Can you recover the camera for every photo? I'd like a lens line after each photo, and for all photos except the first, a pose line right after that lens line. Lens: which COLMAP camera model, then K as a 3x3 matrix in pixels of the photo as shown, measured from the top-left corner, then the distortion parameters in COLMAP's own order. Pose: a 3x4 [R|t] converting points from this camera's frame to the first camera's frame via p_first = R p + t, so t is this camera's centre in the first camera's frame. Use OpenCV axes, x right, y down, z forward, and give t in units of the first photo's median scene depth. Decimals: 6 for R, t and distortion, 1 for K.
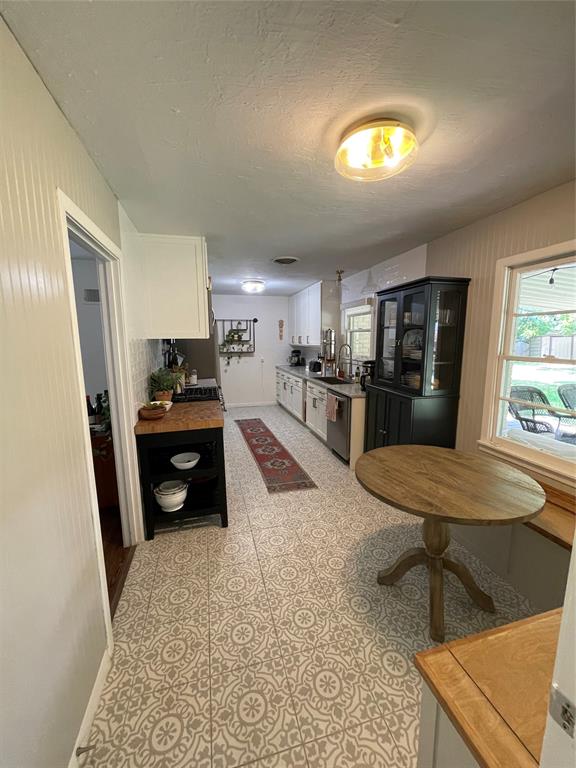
lens RADIAL K [[309.9, 0, 289.3], [0, 309.9, 384.9], [0, 0, 1]] dist [-0.004114, 0.000196]
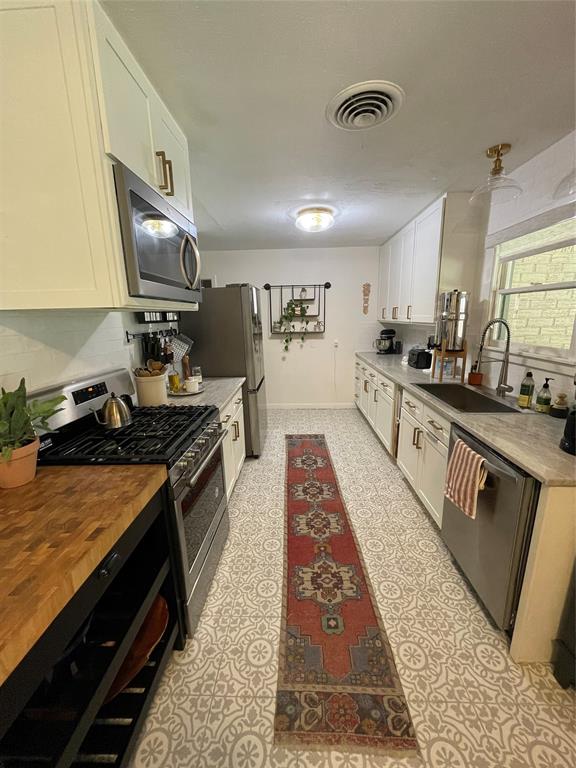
lens RADIAL K [[309.9, 0, 287.4], [0, 309.9, 385.1], [0, 0, 1]] dist [-0.004114, 0.000196]
pose [[0.955711, 0.052165, -0.289646, 0.018907], [-0.030190, 0.996351, 0.079830, -0.054015], [0.292754, -0.067550, 0.953799, 0.404386]]
